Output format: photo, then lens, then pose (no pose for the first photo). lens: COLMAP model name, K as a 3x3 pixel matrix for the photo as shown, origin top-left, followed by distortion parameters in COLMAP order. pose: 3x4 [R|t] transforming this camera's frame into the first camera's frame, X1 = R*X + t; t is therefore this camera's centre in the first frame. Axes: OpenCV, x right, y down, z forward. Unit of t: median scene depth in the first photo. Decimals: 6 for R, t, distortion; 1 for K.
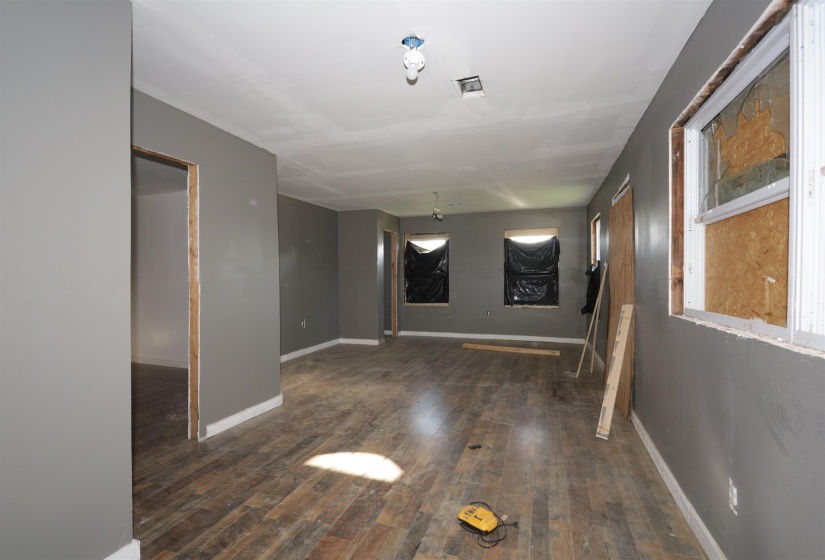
lens RADIAL K [[391.9, 0, 404.6], [0, 391.9, 281.6], [0, 0, 1]] dist [-0.008412, -0.000024]
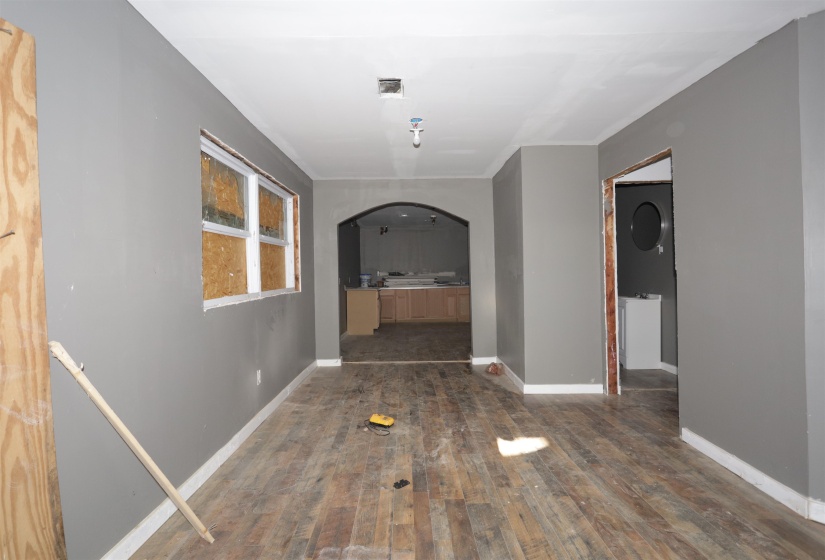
lens RADIAL K [[391.9, 0, 409.4], [0, 391.9, 277.5], [0, 0, 1]] dist [-0.008412, -0.000024]
pose [[-0.936736, 0.023747, -0.349230, 0.460317], [0.016106, 0.999563, 0.024769, -0.014536], [0.349666, 0.017577, -0.936710, 1.857699]]
